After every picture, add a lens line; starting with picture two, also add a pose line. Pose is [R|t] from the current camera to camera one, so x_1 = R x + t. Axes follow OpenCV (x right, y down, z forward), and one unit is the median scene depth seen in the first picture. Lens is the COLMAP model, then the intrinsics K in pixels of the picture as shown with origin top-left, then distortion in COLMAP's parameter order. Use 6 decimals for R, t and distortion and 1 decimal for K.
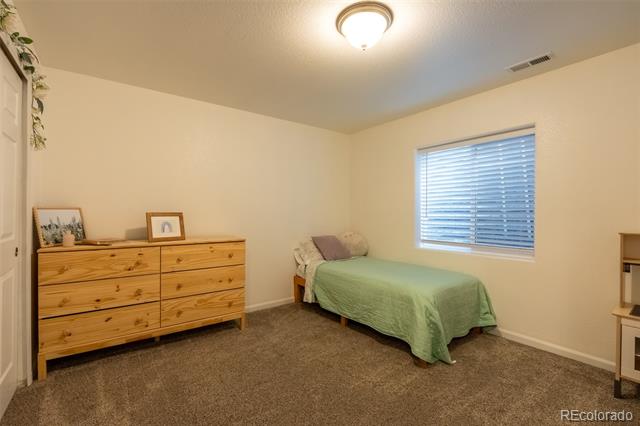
lens RADIAL K [[285.6, 0, 315.6], [0, 285.6, 213.7], [0, 0, 1]] dist [-0.000338, 0.000035]
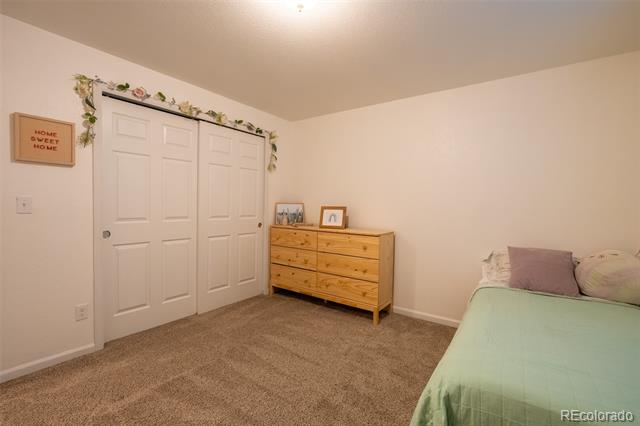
lens RADIAL K [[285.6, 0, 315.6], [0, 285.6, 213.7], [0, 0, 1]] dist [-0.000338, 0.000035]
pose [[0.301617, 0.027177, -0.953042, 0.721270], [-0.019532, 0.999560, 0.022322, 0.001420], [0.953229, 0.011883, 0.302015, 0.574024]]
